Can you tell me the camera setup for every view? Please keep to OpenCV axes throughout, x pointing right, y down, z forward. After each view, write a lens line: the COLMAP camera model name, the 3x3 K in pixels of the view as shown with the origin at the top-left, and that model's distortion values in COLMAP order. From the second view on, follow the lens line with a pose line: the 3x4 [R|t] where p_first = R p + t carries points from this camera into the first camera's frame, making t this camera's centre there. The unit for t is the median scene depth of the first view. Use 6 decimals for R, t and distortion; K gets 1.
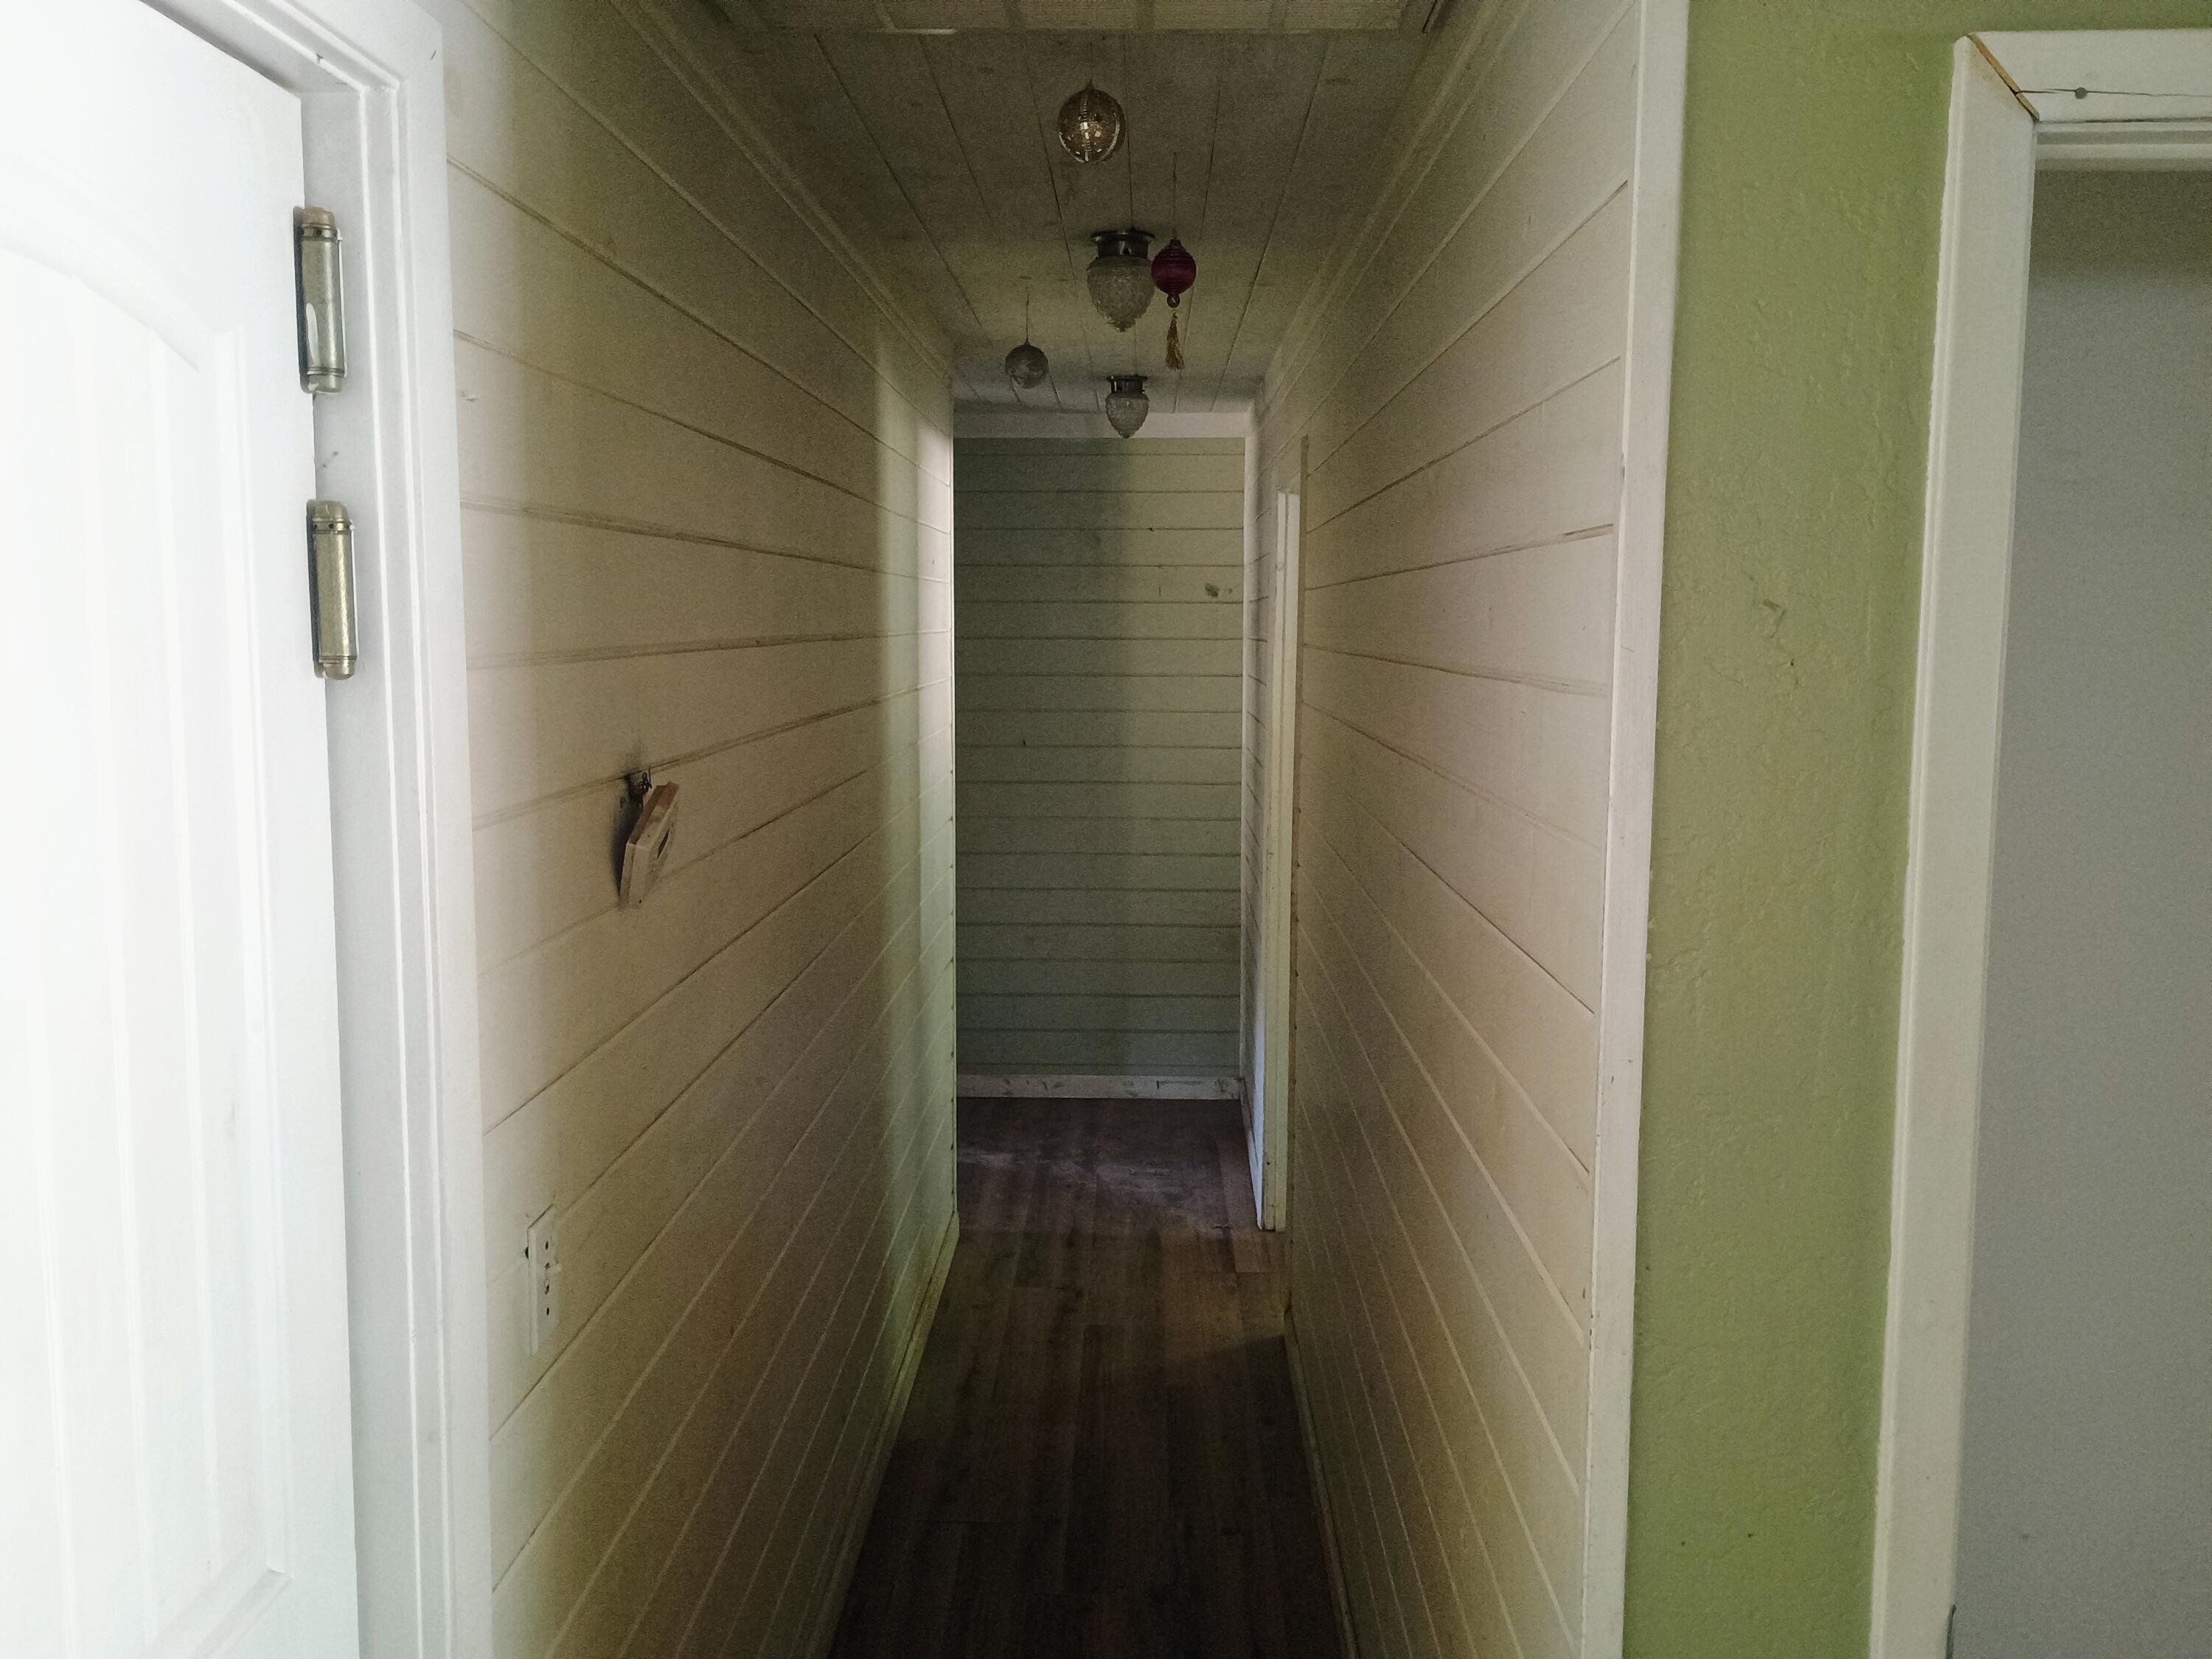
lens RADIAL K [[1917.4, 0, 1101.5], [0, 1917.4, 825.2], [0, 0, 1]] dist [0.054578, -0.071309]
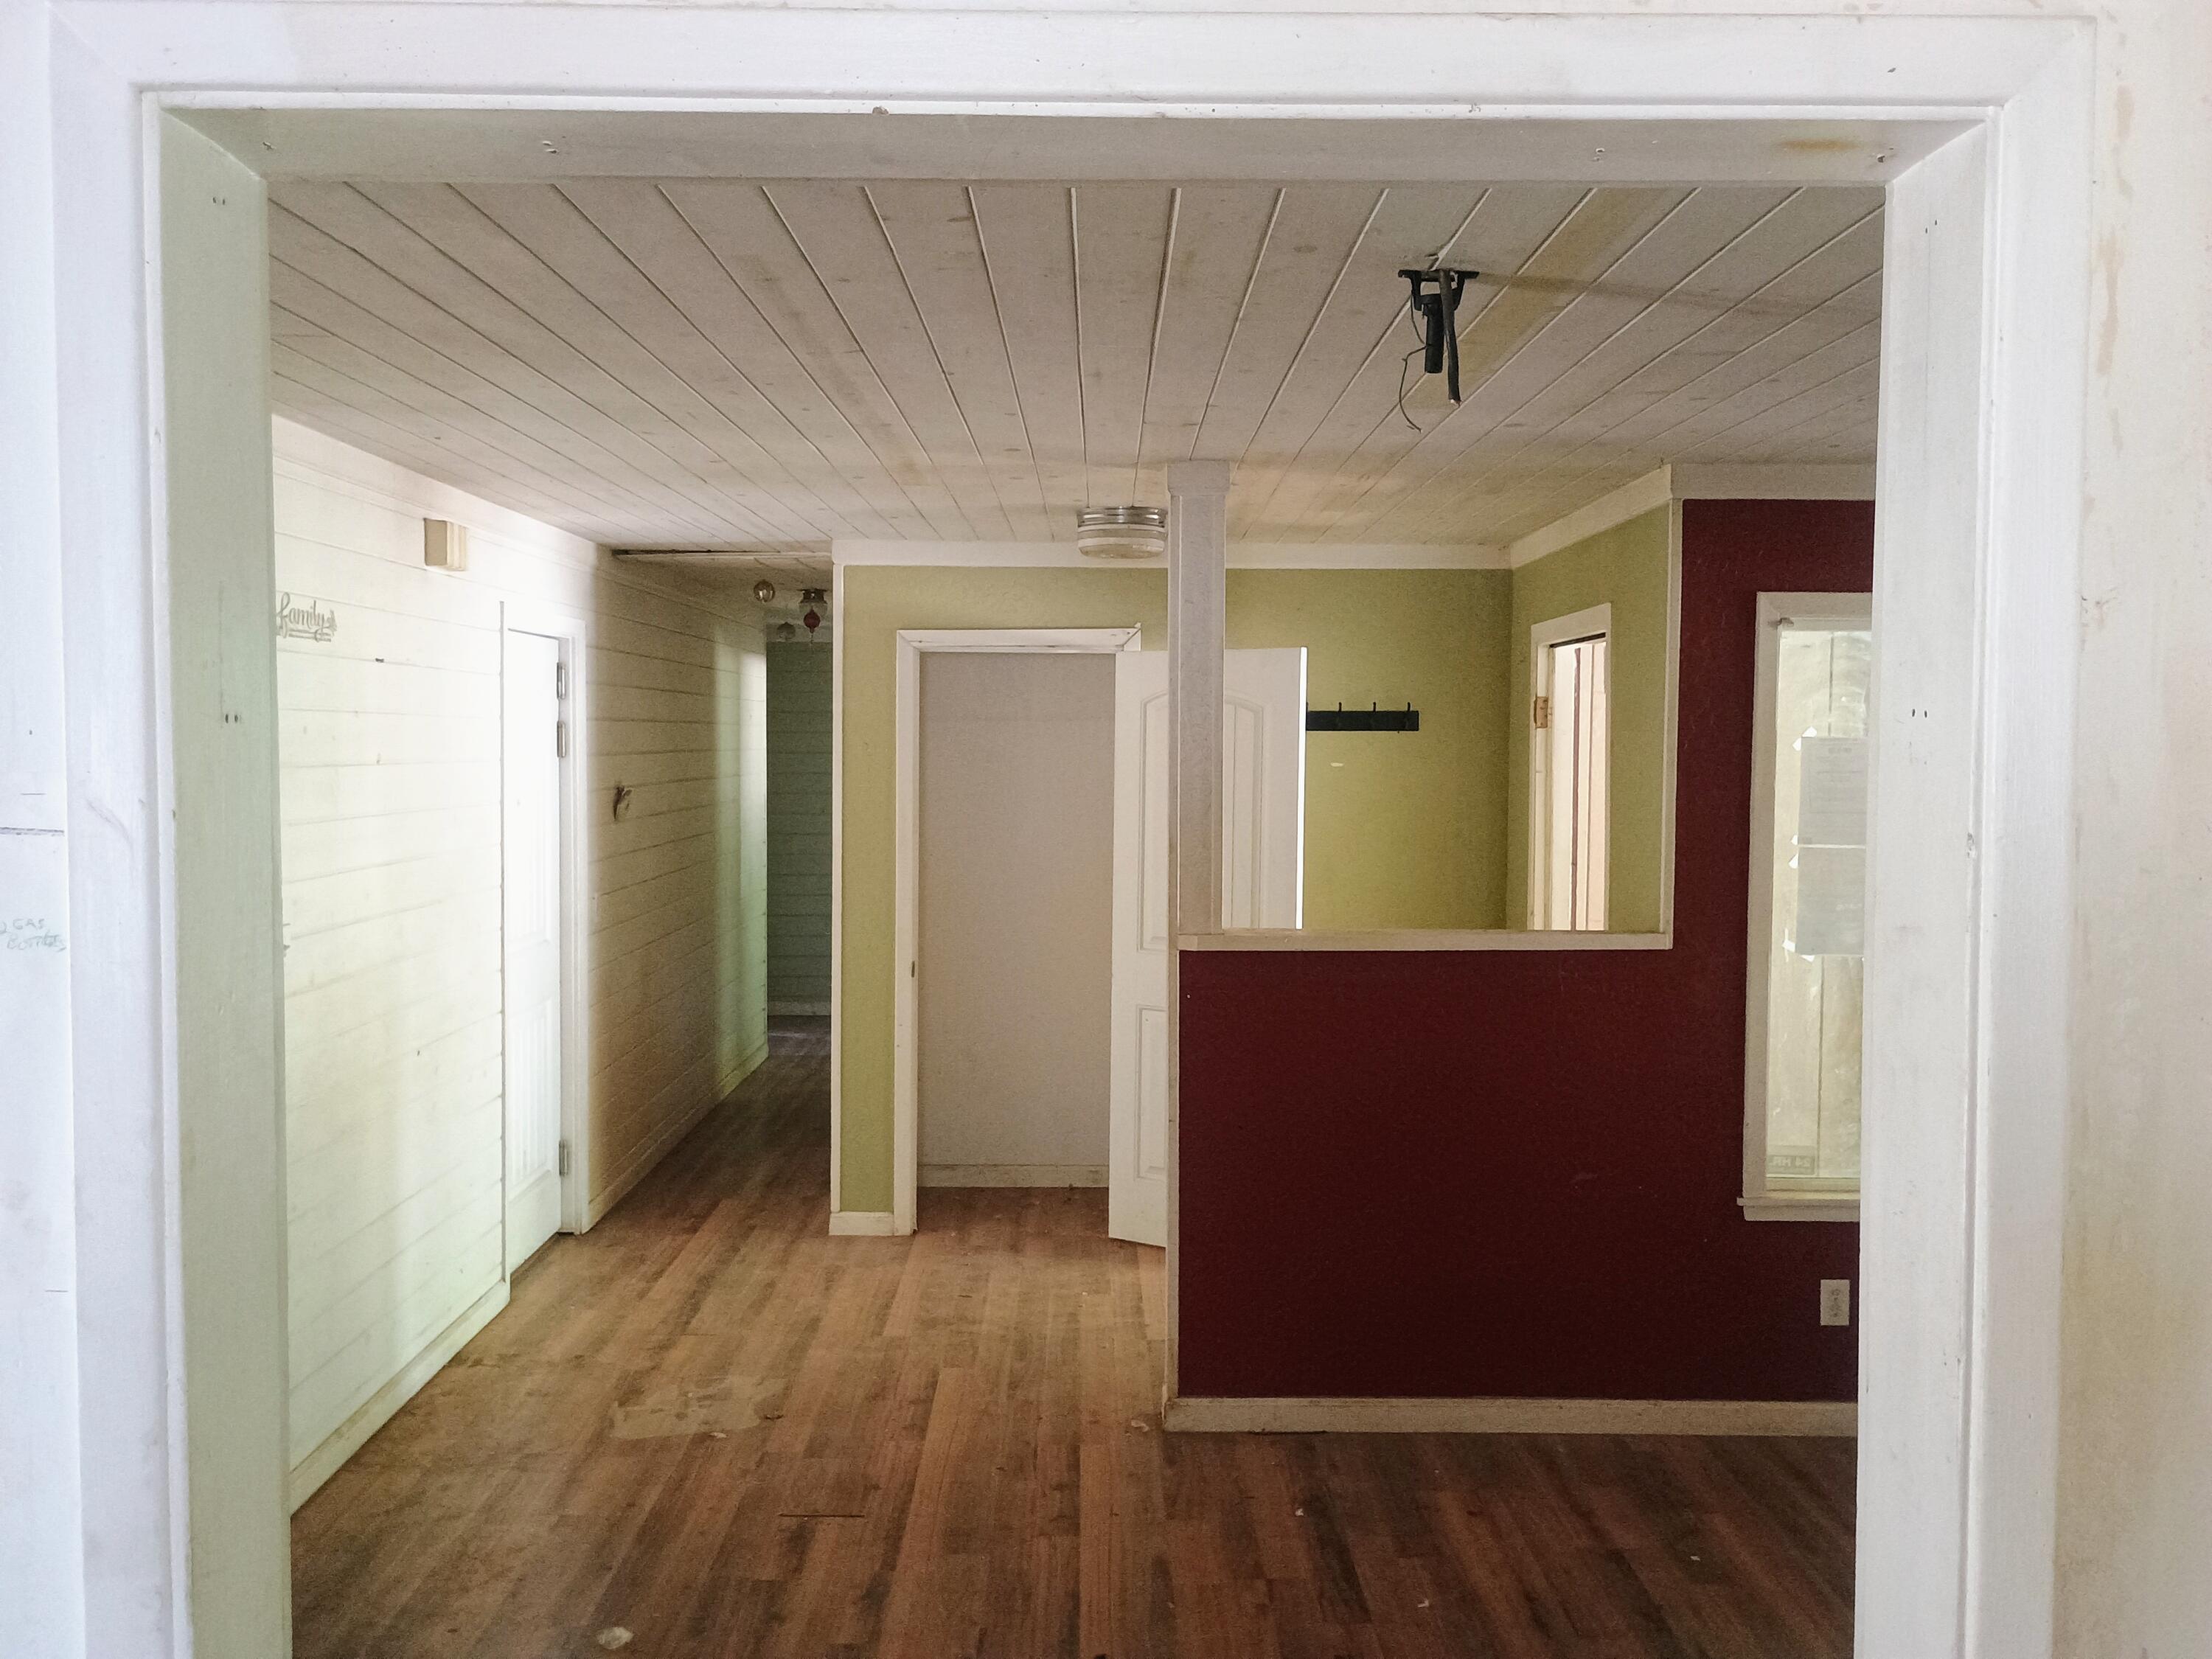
lens RADIAL K [[1917.4, 0, 1112.7], [0, 1917.4, 828.0], [0, 0, 1]] dist [0.054578, -0.071309]
pose [[0.999291, 0.000993, 0.037633, 0.517832], [0.001257, 0.998215, -0.059717, 0.252385], [-0.037625, 0.059722, 0.997506, -2.493669]]
